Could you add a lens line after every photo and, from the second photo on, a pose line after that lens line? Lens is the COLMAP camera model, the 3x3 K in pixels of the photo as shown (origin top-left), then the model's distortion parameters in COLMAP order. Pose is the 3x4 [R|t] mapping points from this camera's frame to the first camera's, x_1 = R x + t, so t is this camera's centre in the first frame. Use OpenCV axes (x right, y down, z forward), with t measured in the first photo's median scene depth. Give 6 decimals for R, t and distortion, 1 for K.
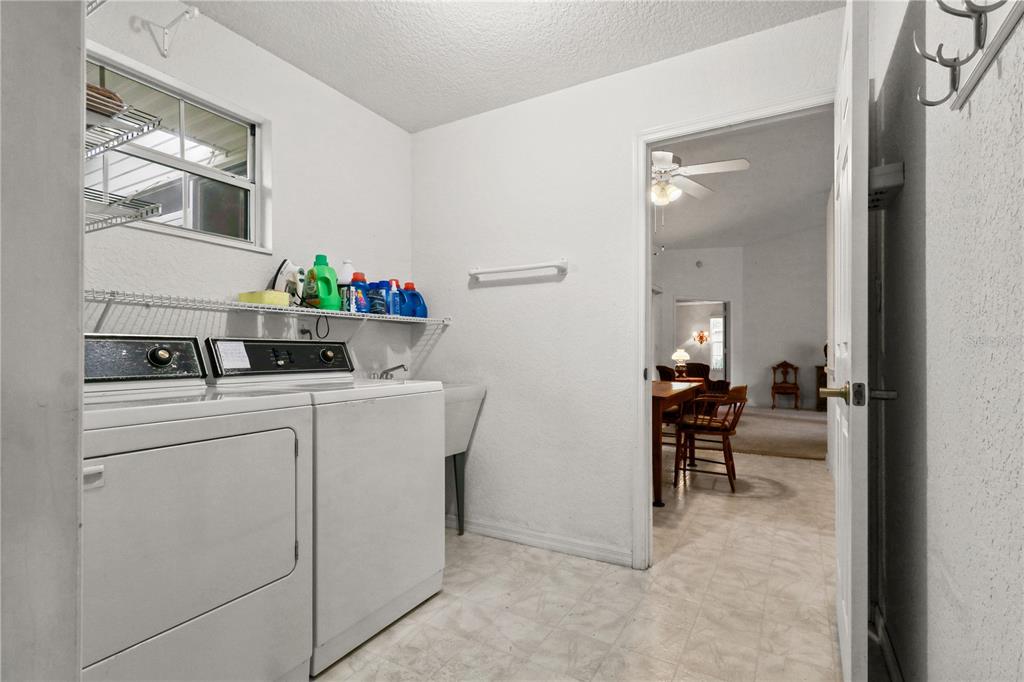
lens RADIAL K [[471.0, 0, 544.6], [0, 471.0, 352.1], [0, 0, 1]] dist [0.000789, 0.000041]
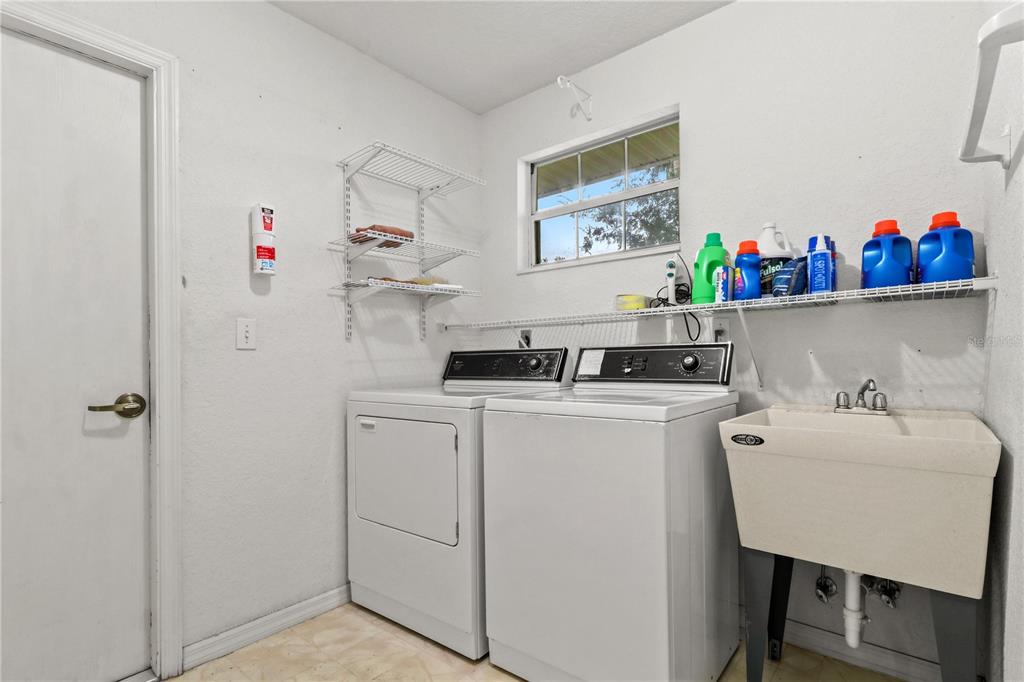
lens RADIAL K [[495.8, 0, 513.3], [0, 495.8, 358.6], [0, 0, 1]] dist [0.001890, 0.000222]
pose [[-0.198748, -0.003301, -0.980045, 0.502007], [0.015376, 0.999861, -0.006486, 0.002134], [0.979930, -0.016358, -0.198669, 1.050032]]
